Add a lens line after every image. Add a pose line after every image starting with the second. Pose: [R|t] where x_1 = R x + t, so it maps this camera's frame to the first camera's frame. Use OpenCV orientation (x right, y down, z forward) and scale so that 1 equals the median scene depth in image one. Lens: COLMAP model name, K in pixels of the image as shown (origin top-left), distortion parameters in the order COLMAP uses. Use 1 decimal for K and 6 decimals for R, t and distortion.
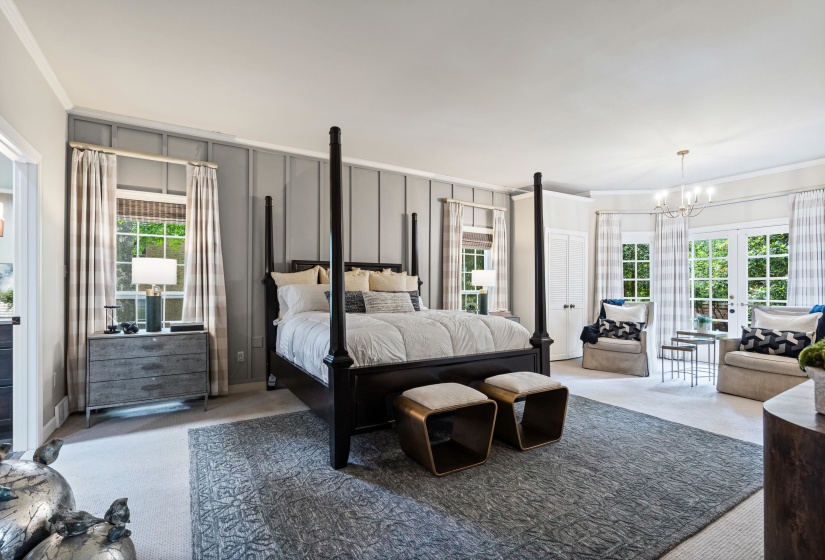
lens RADIAL K [[381.4, 0, 399.9], [0, 381.4, 288.9], [0, 0, 1]] dist [-0.002042, -0.000157]
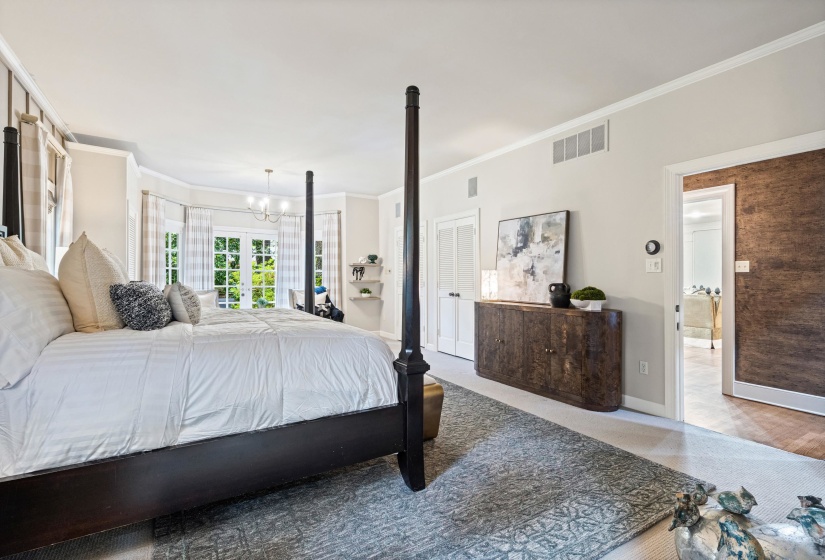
lens RADIAL K [[381.4, 0, 411.6], [0, 381.4, 279.5], [0, 0, 1]] dist [-0.002042, -0.000157]
pose [[-0.016682, -0.004029, 0.999853, -0.754103], [-0.005124, 0.999979, 0.003944, -0.003875], [-0.999848, -0.005058, -0.016702, 0.761546]]
